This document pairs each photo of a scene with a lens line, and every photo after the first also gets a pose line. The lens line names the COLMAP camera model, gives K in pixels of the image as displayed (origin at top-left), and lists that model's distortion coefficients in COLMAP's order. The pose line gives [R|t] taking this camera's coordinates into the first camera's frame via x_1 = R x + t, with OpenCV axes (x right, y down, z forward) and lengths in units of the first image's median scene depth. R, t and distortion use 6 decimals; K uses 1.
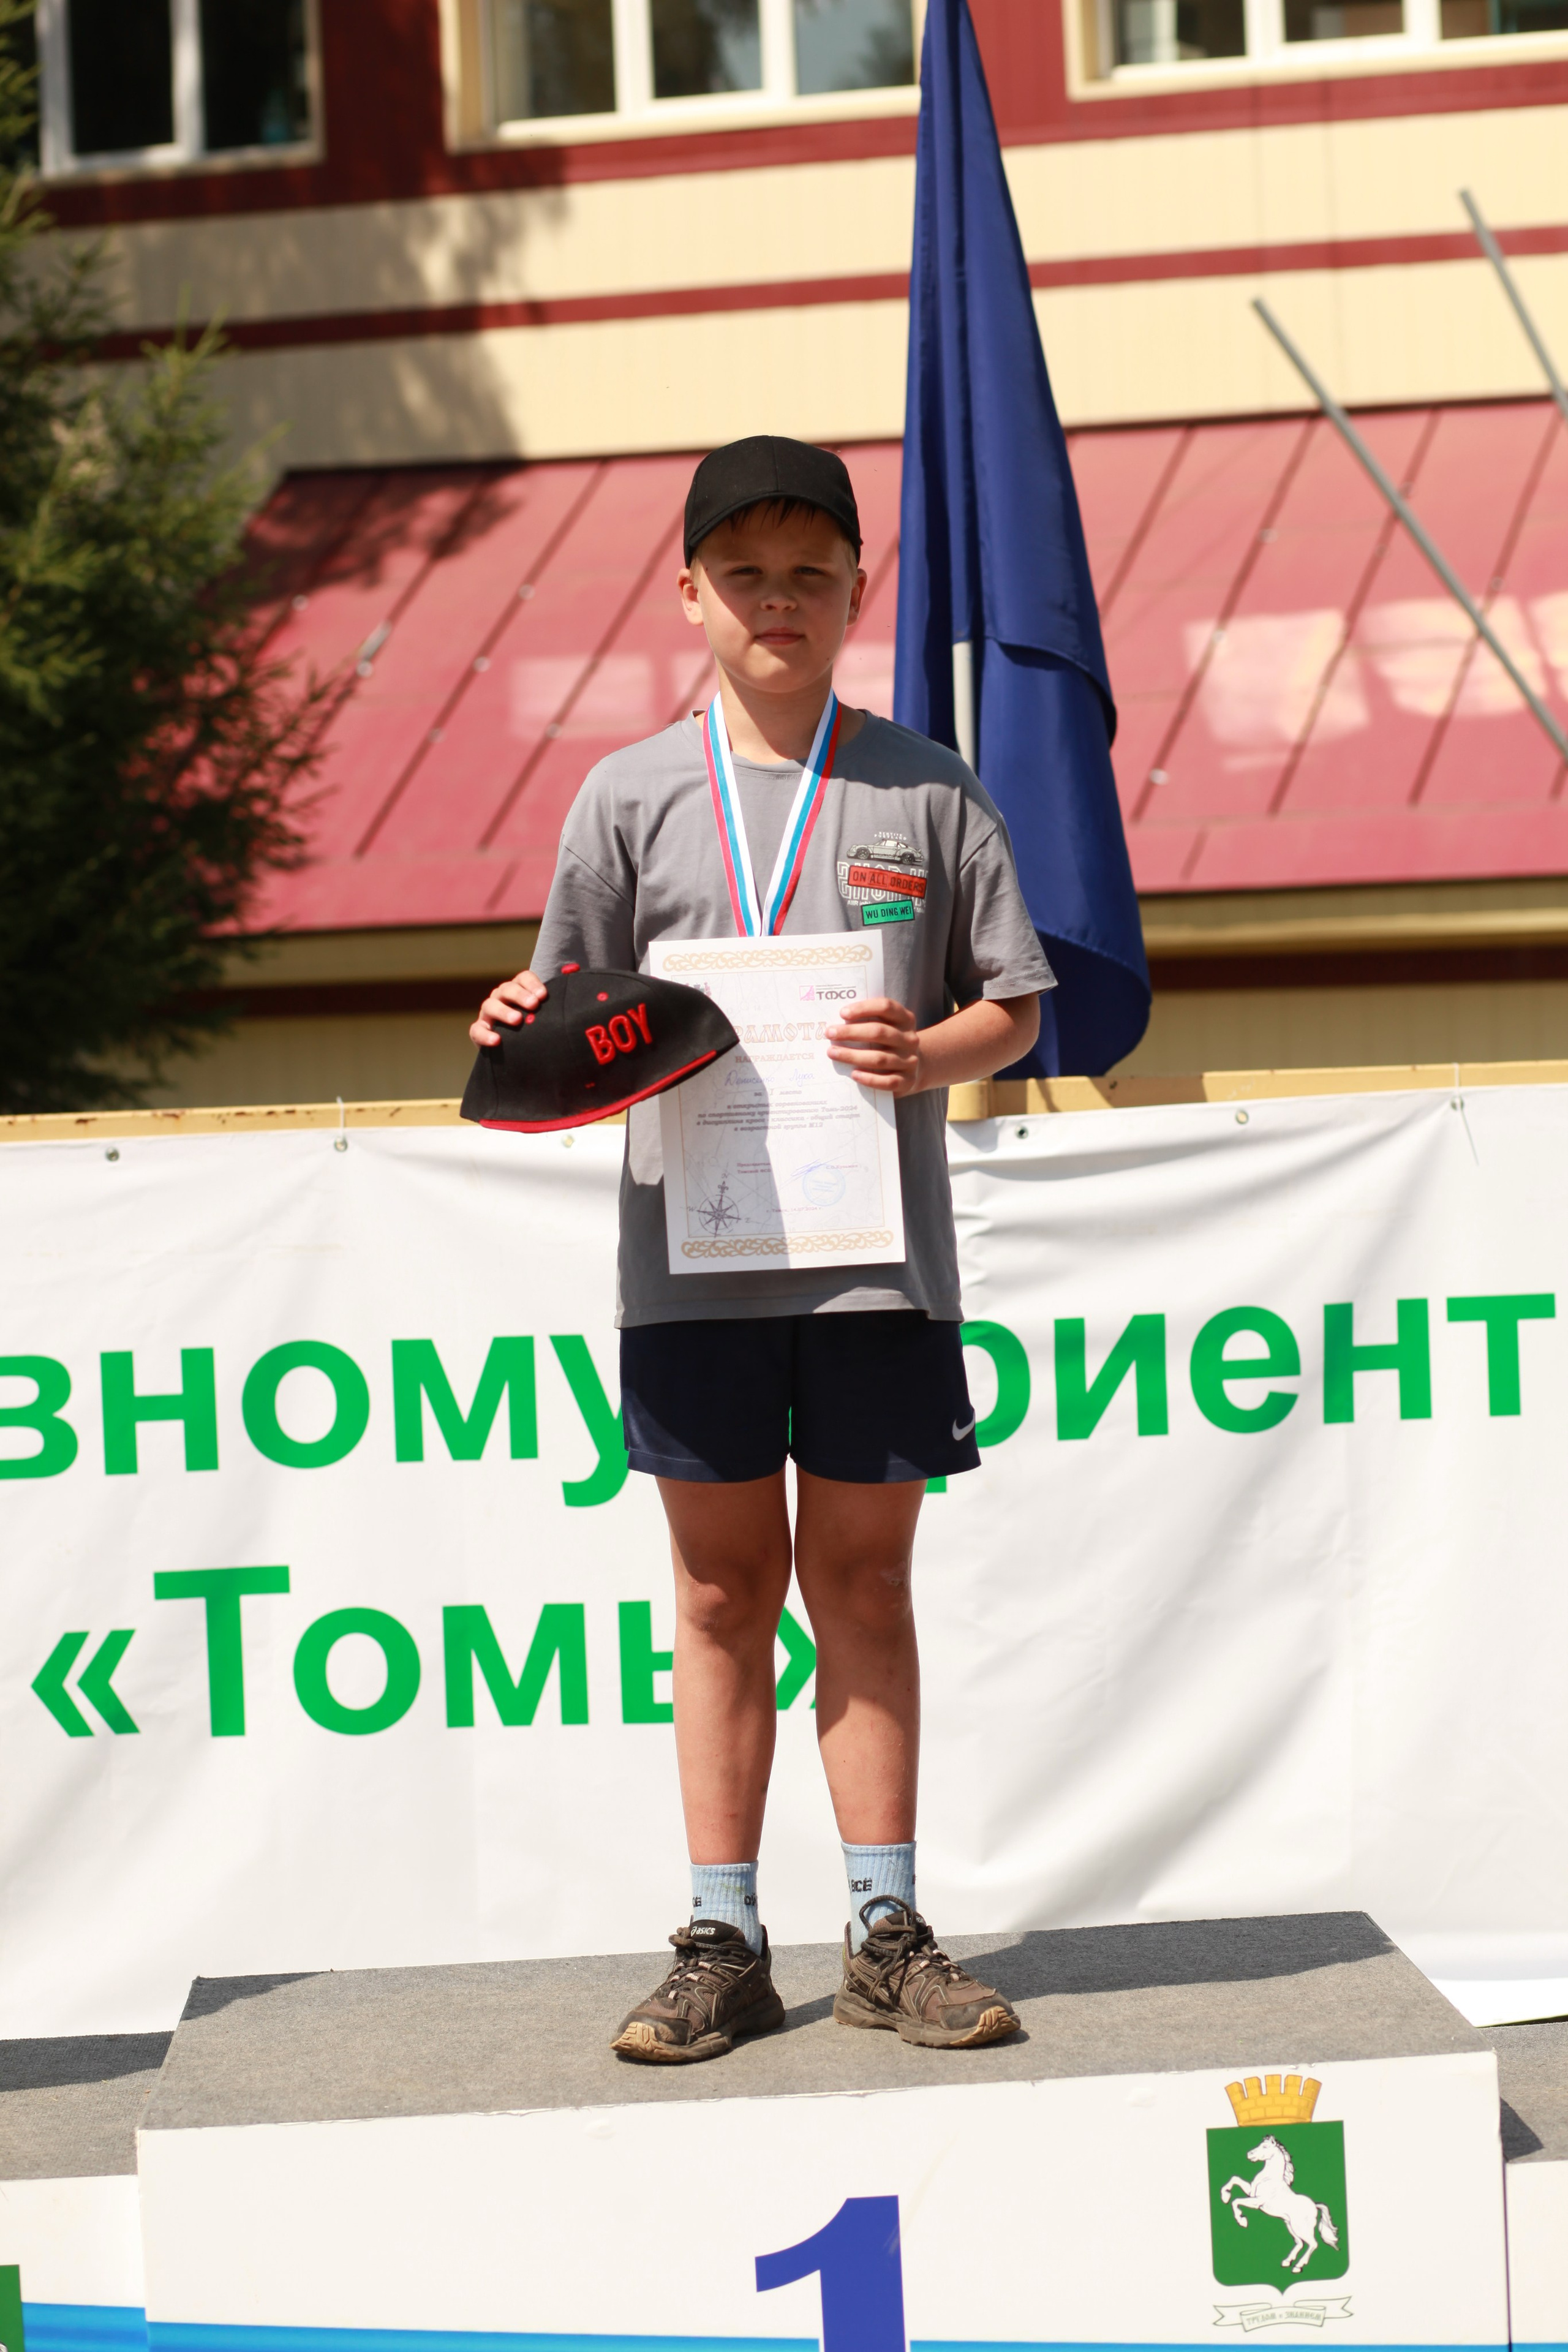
lens RADIAL K [[5817.4, 0, 800.6], [0, 5817.4, 1158.1], [0, 0, 1]] dist [-0.093211, 0.000000]
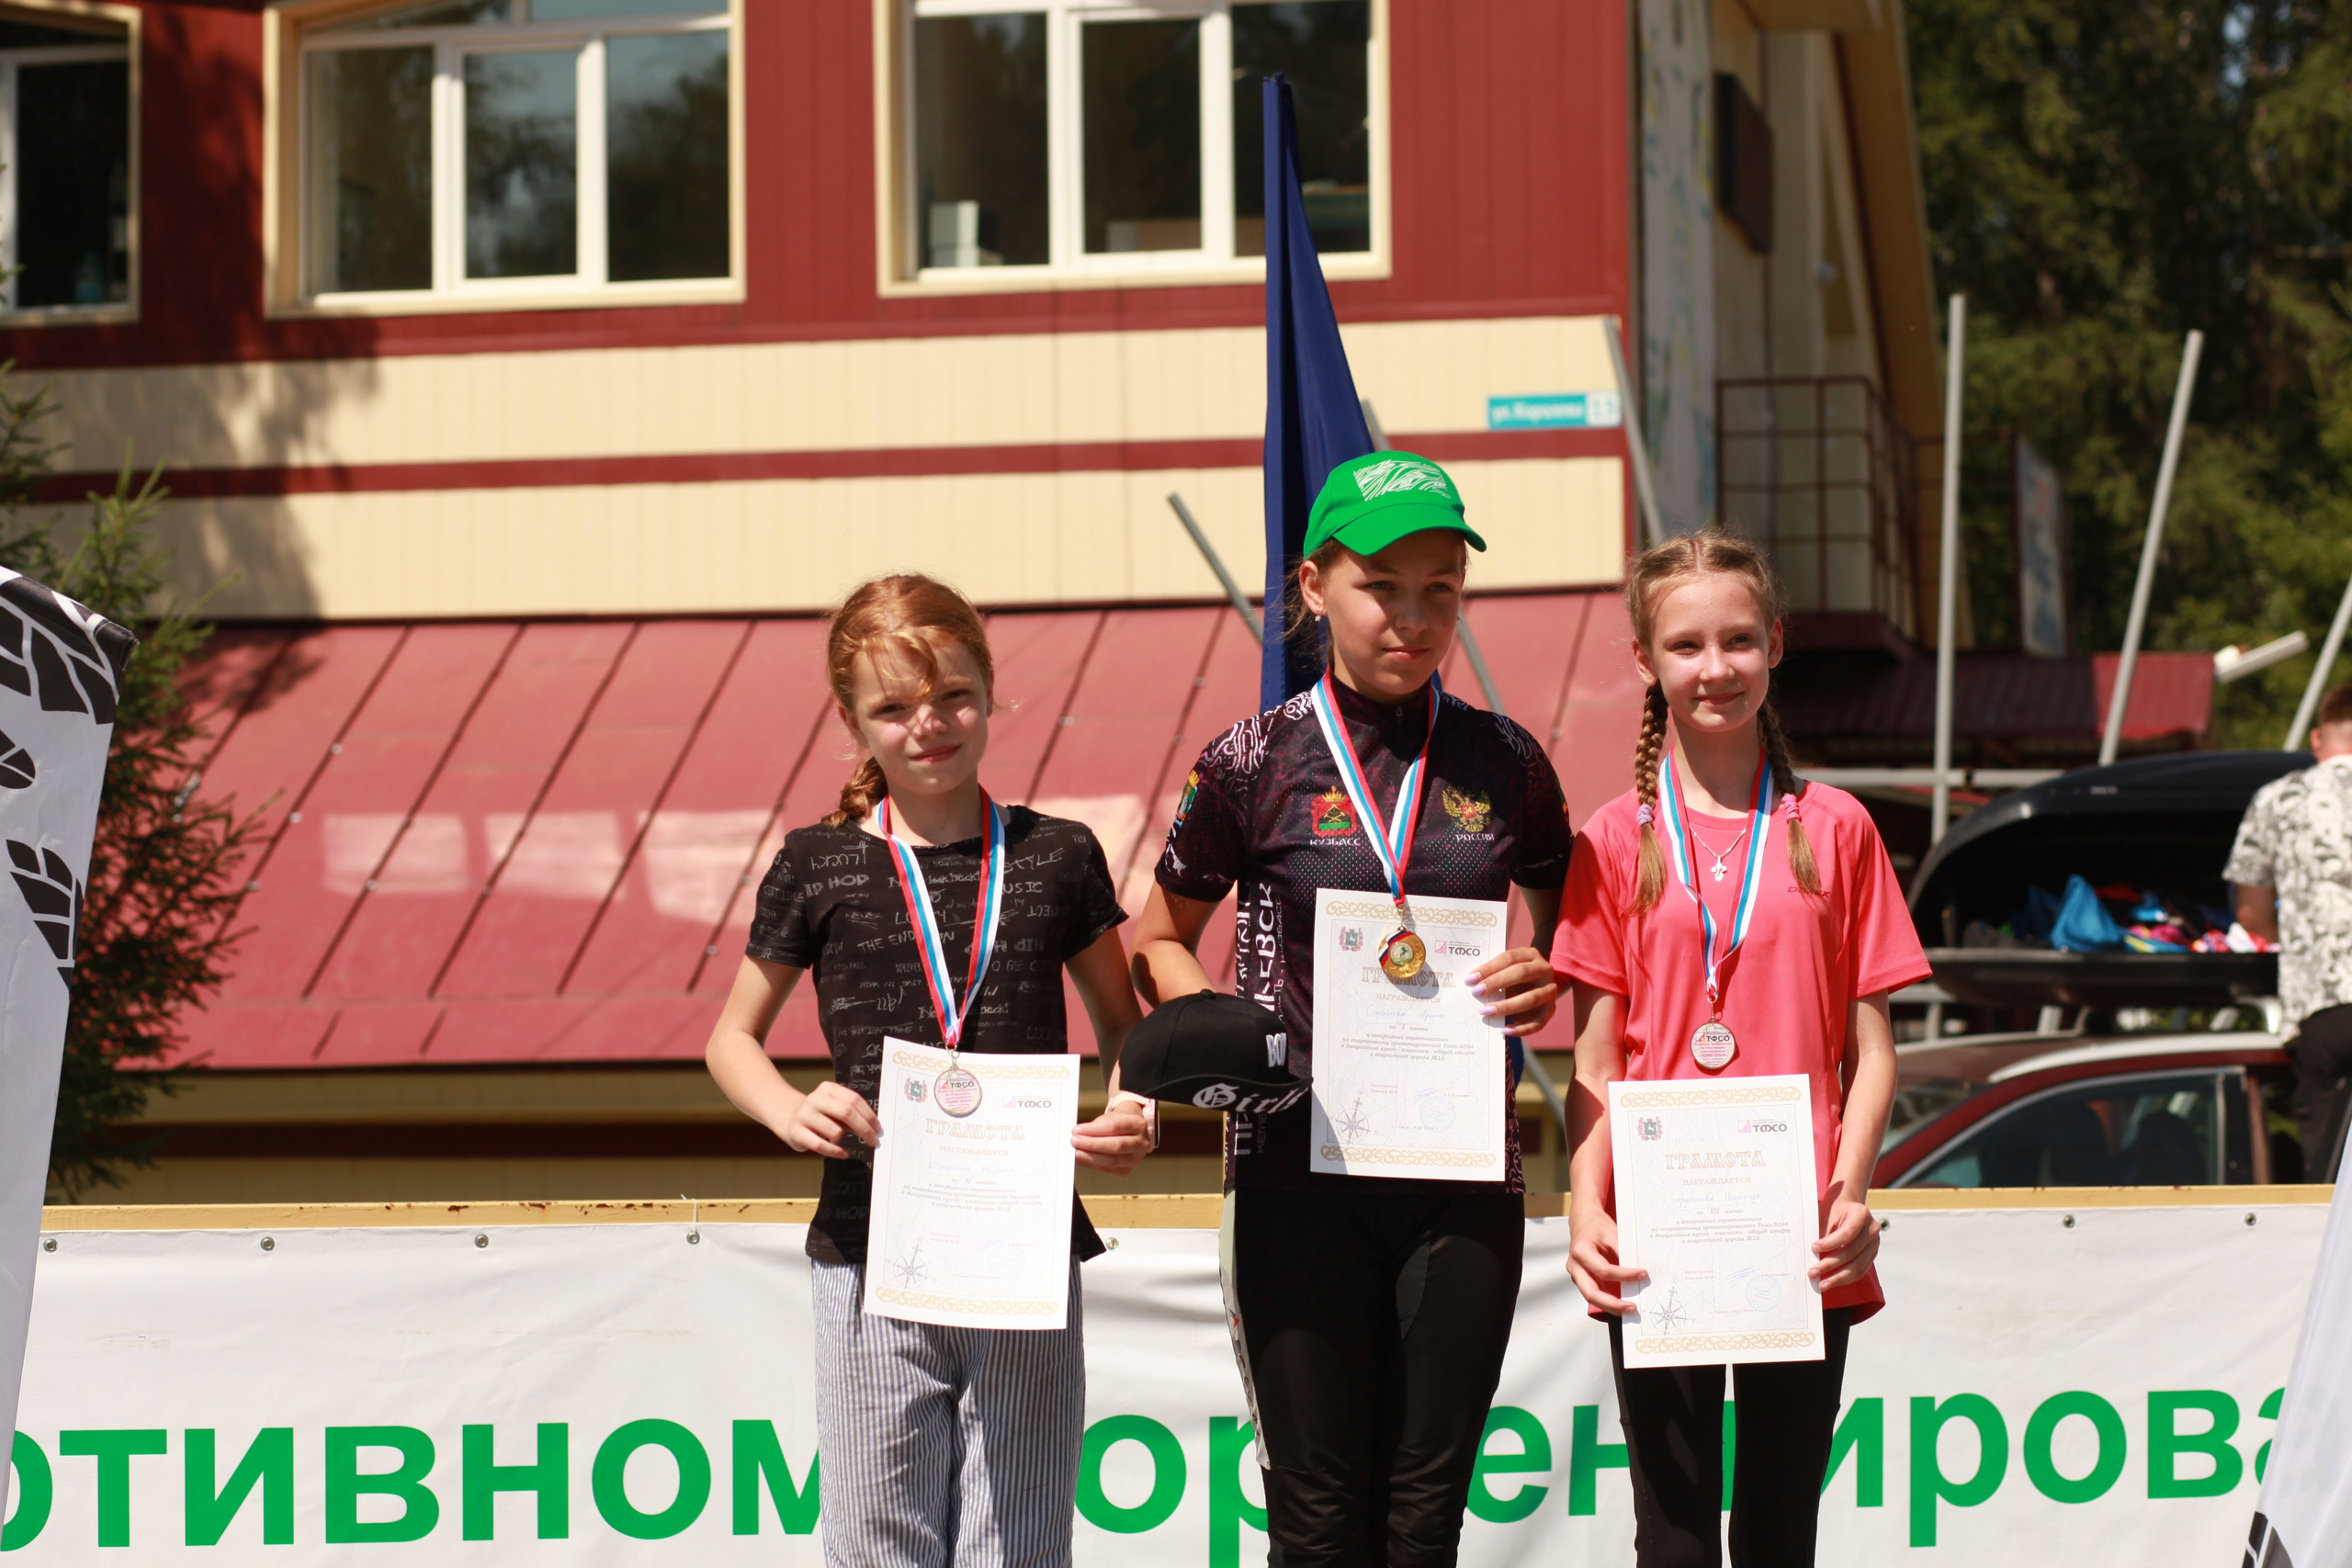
lens RADIAL K [[5816.8, 0, 1167.1], [0, 5816.8, 788.0], [0, 0, 1]] dist [-0.093211, 0.000000]
pose [[0.988701, 0.036922, 0.145285, -0.110902], [-0.022779, 0.994942, -0.097832, 0.013343], [-0.148163, 0.093417, 0.984541, -0.060054]]
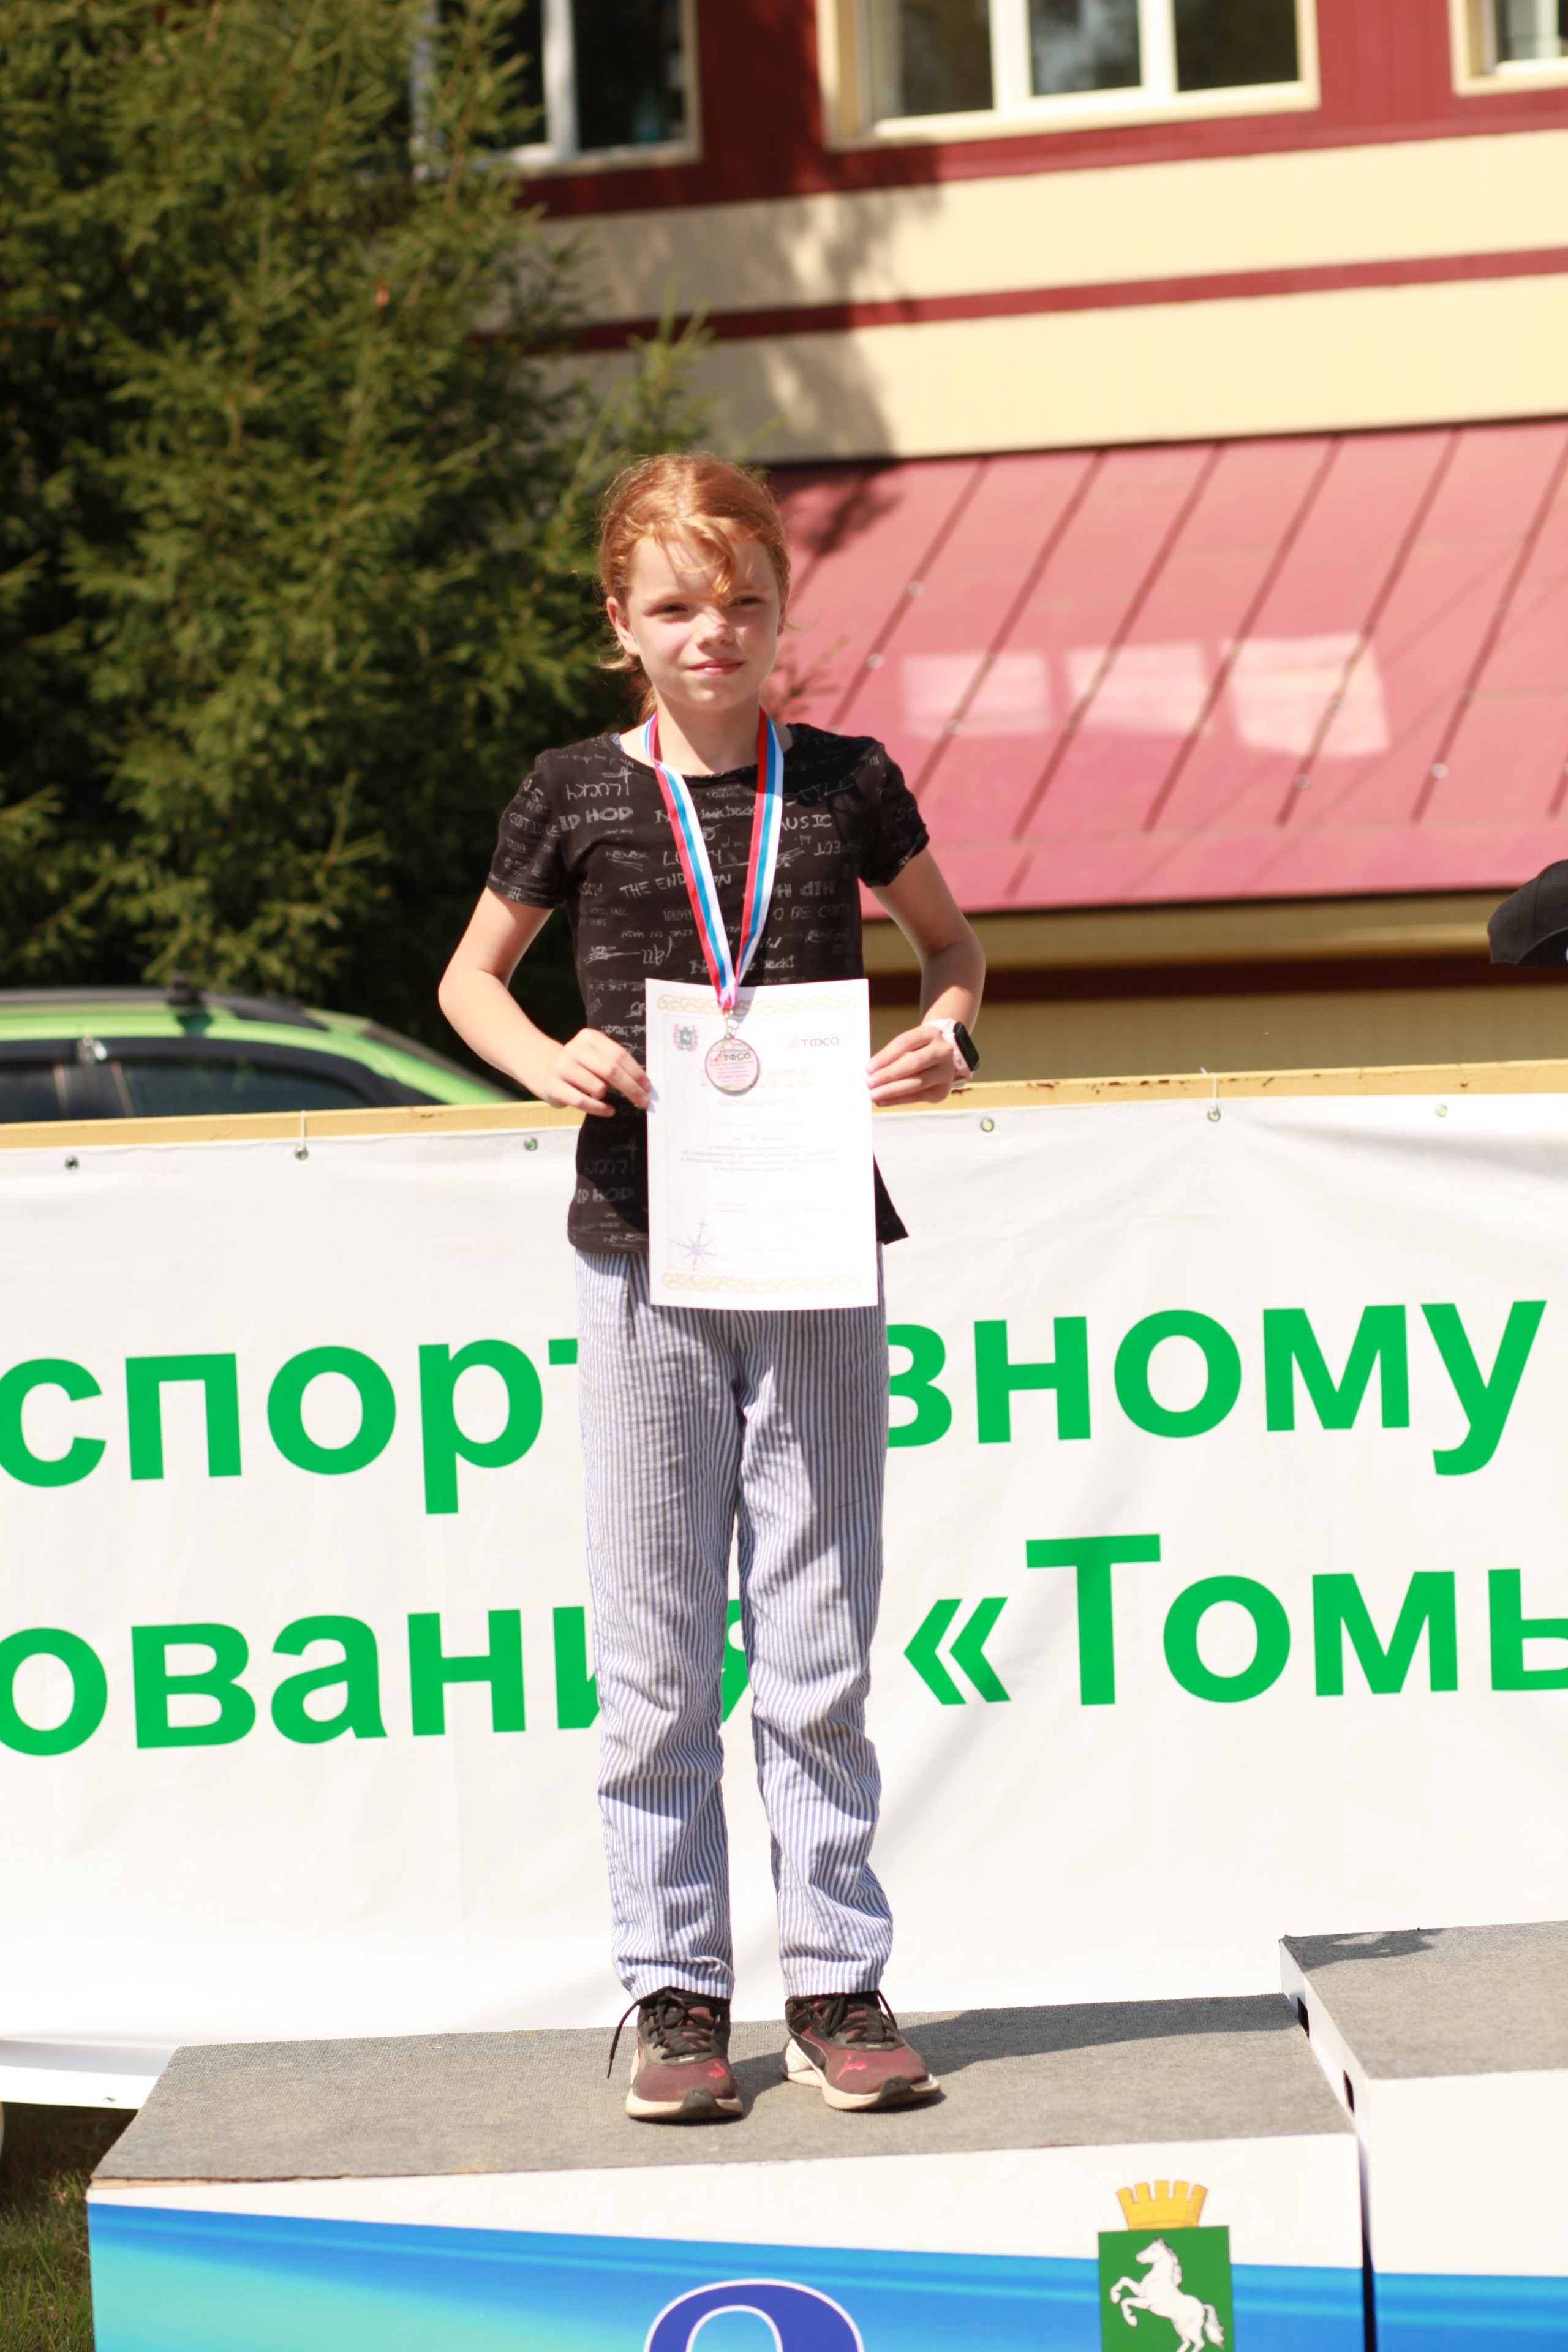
lens RADIAL K [[5817.4, 0, 772.8], [0, 5817.4, 1179.9], [0, 0, 1]] dist [-0.093211, 0.000000]
pose [[0.999565, -0.000875, -0.029465, -0.091786], [0.000940, 0.999997, 0.002191, 0.004901], [0.029463, -0.002218, 0.999563, -0.004637]]
